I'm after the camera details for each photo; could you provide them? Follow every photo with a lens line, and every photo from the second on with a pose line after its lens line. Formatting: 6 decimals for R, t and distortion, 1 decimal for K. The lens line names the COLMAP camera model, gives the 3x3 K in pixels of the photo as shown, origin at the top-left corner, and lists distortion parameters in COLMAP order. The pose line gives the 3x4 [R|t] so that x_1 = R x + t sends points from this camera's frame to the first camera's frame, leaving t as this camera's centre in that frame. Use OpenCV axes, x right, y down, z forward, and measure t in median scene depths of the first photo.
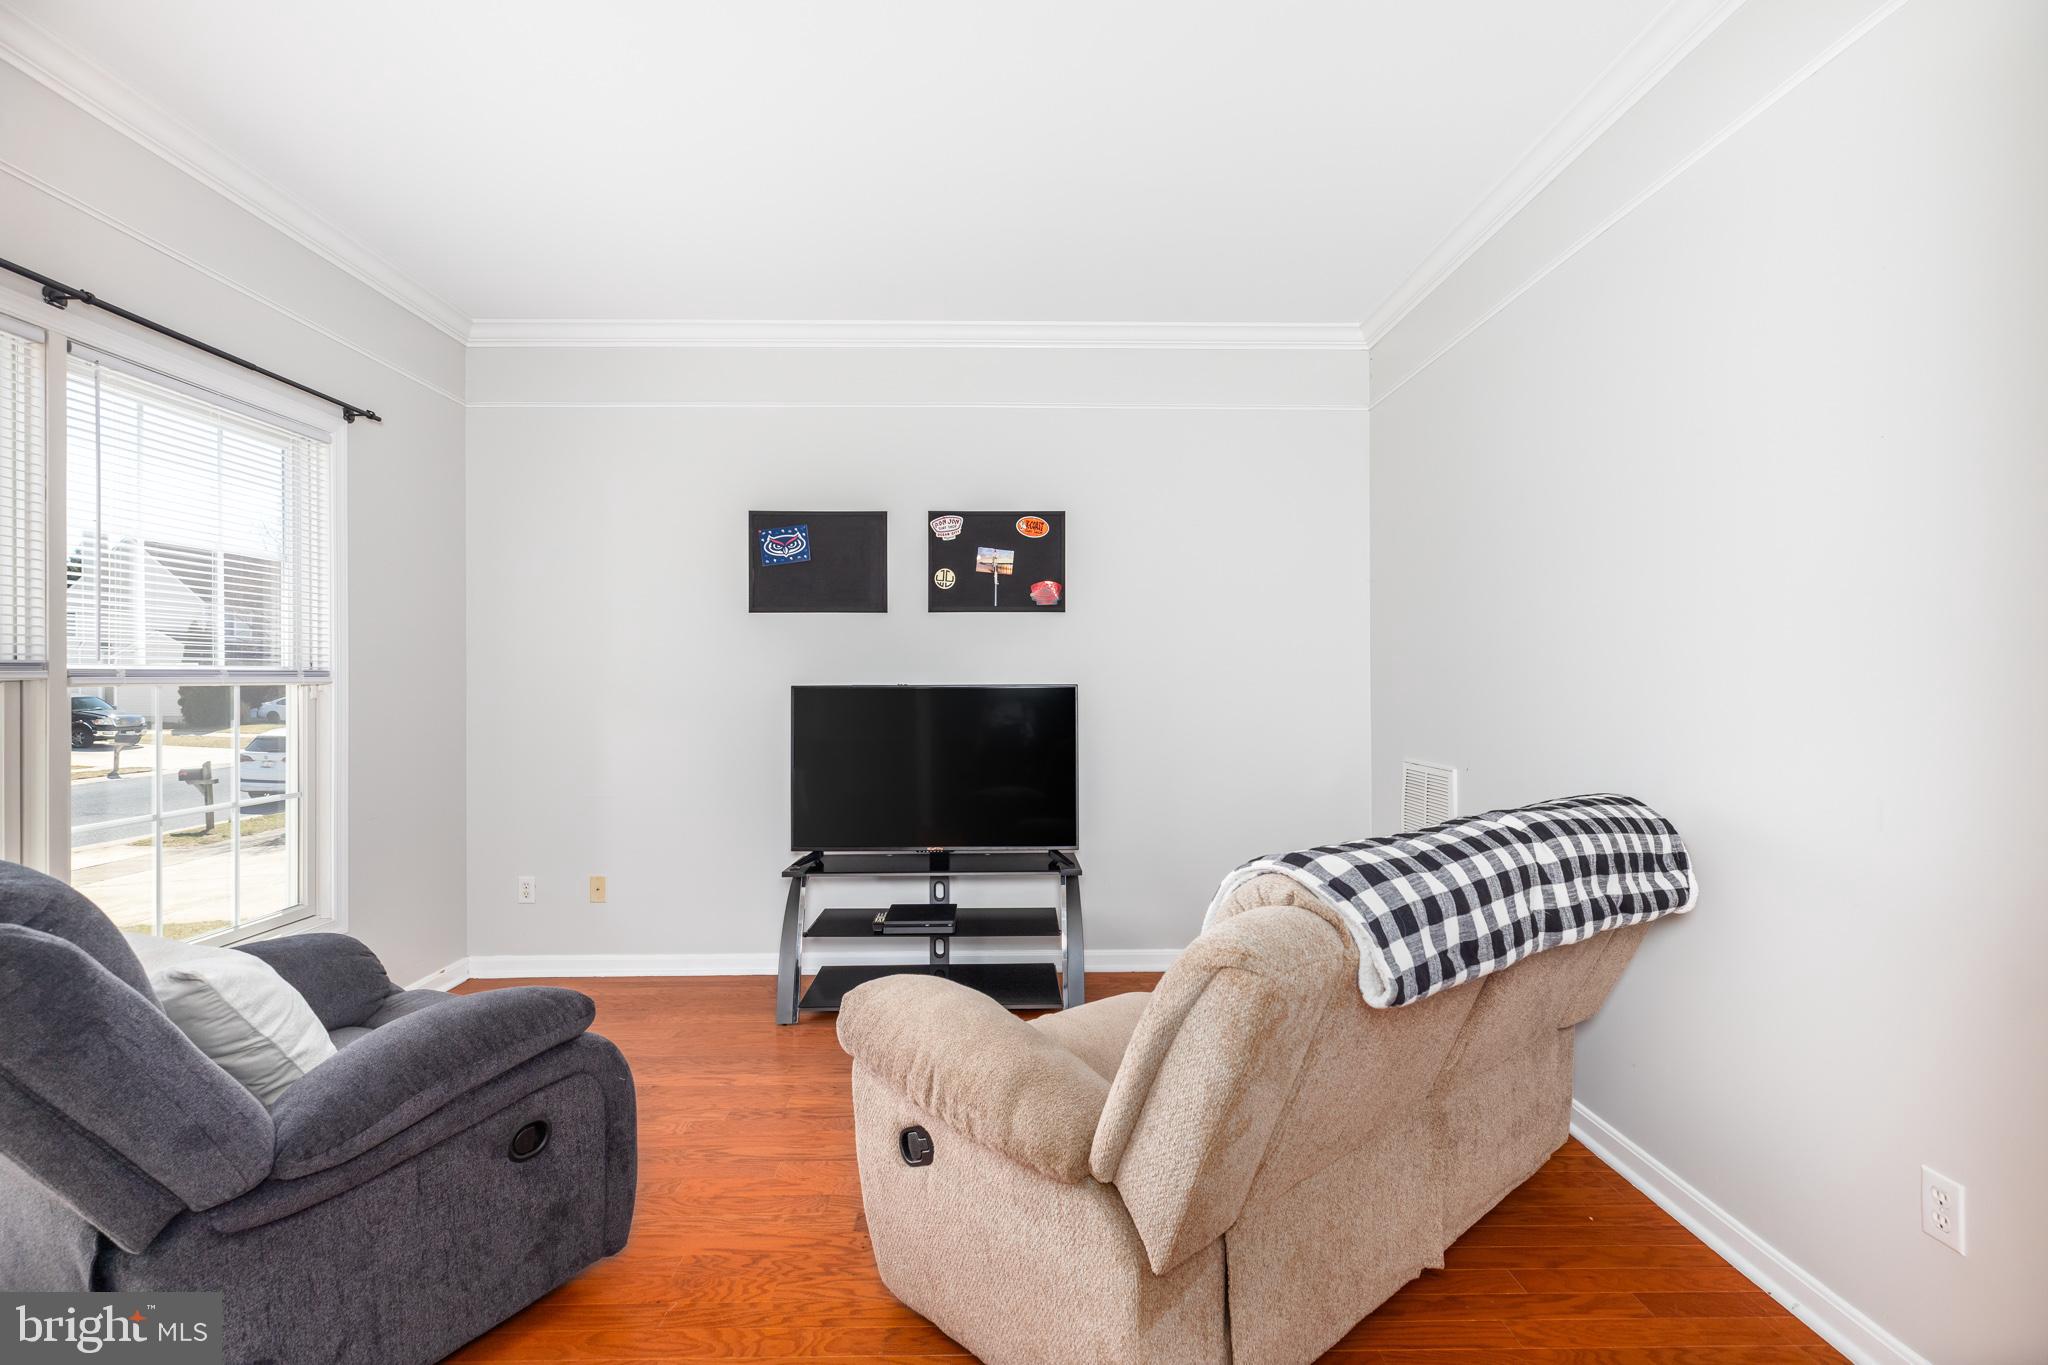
lens RADIAL K [[924.7, 0, 1012.3], [0, 924.7, 678.8], [0, 0, 1]] dist [-0.001104, 0.000078]
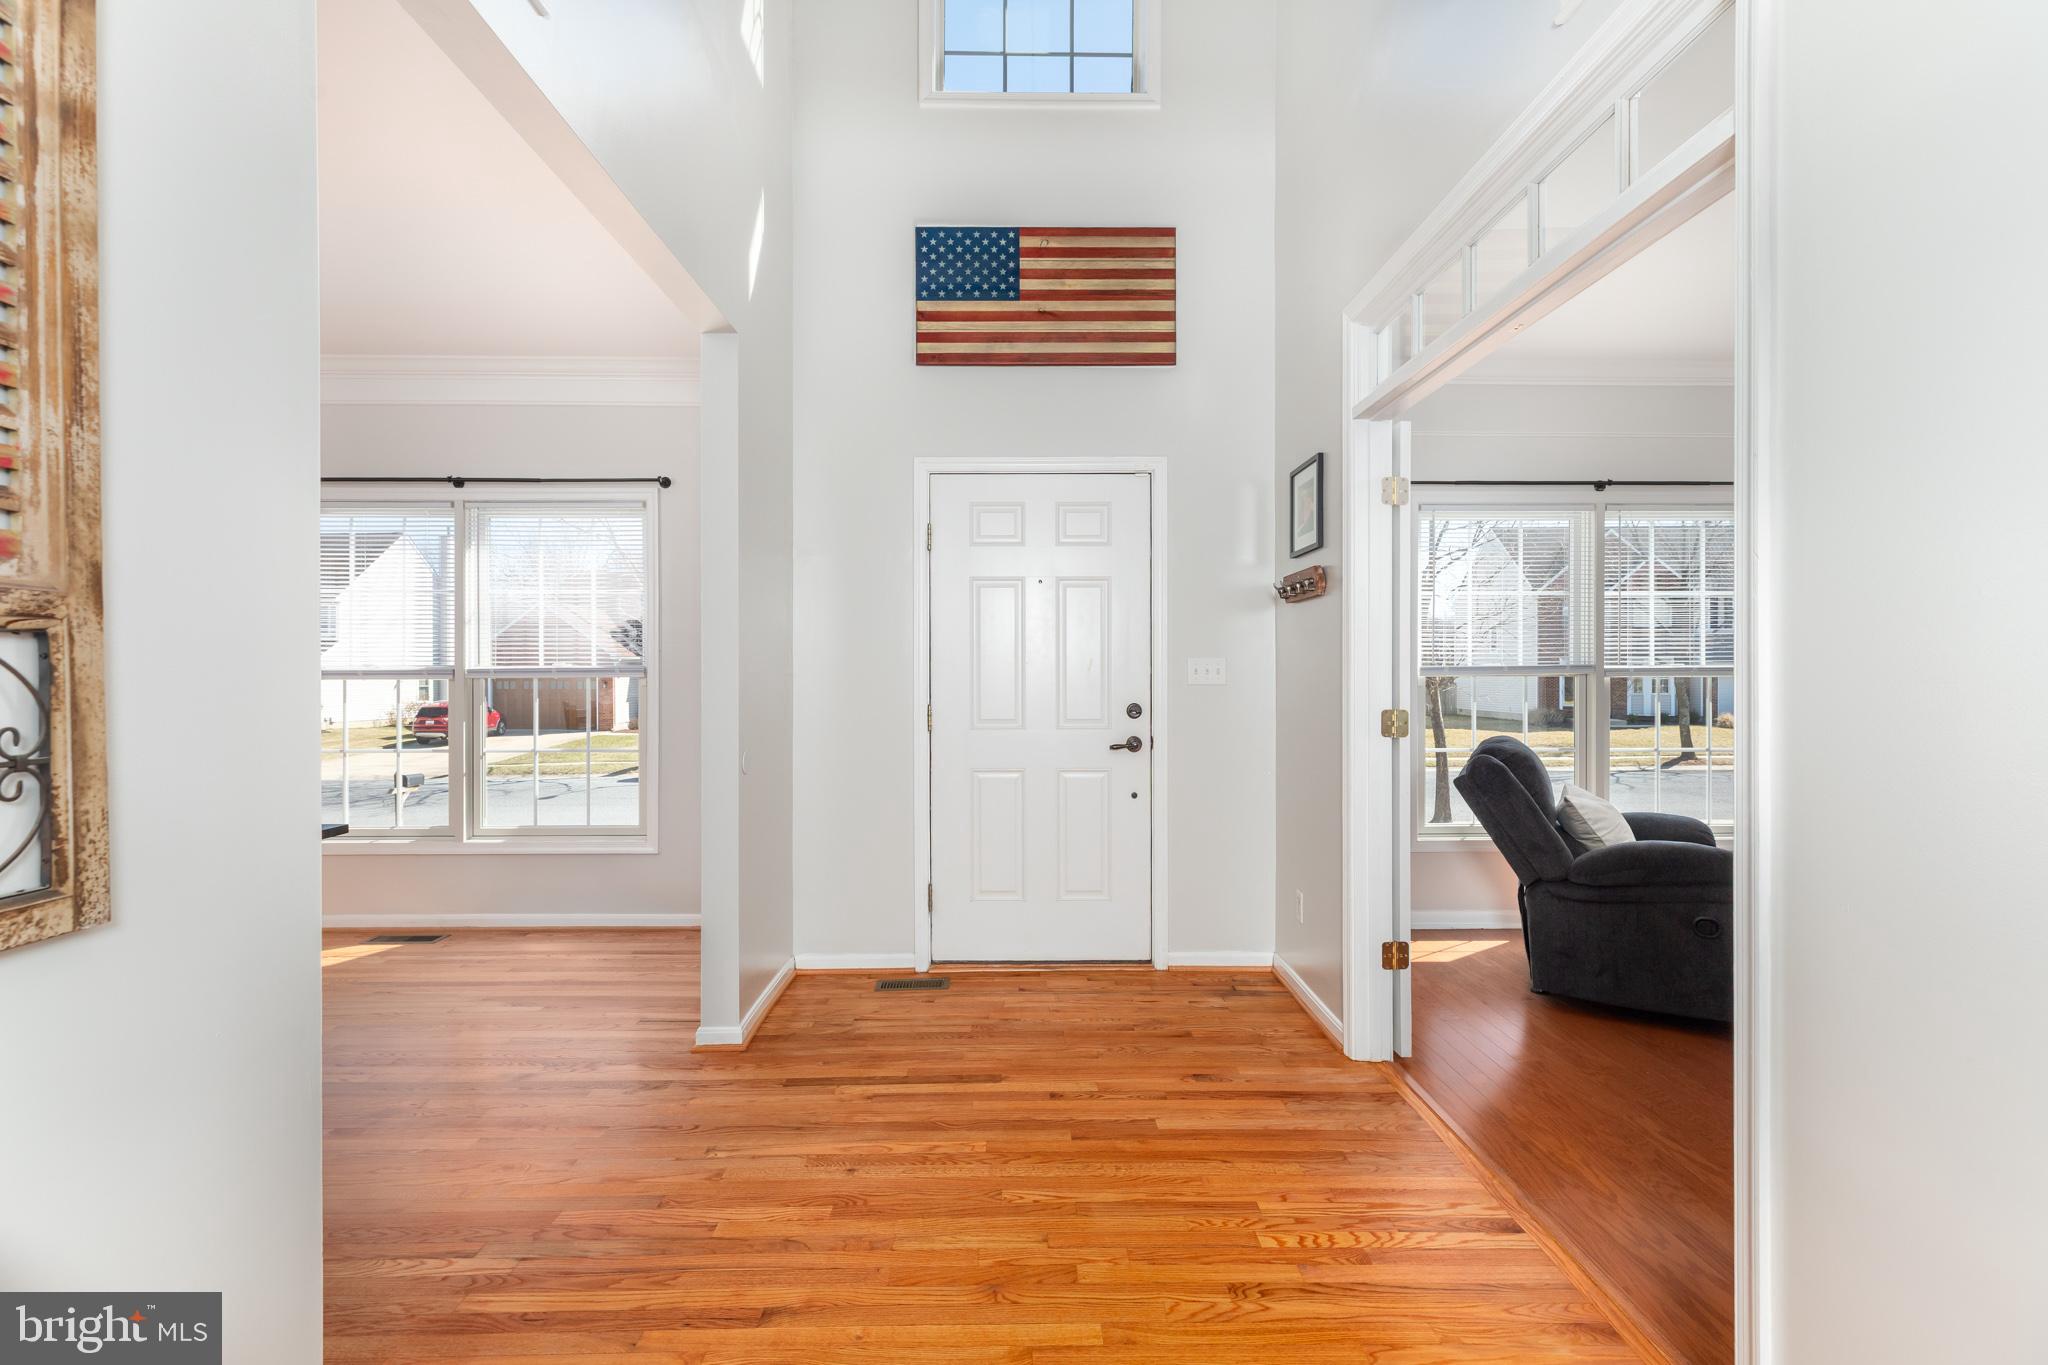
lens RADIAL K [[980.9, 0, 1024.0], [0, 980.9, 682.5], [0, 0, 1]] dist [0.000474, 0.000095]
pose [[0.007245, 0.011990, -0.999902, 1.529946], [0.004932, 0.999916, 0.012026, -0.016641], [0.999962, -0.005019, 0.007186, -0.394572]]
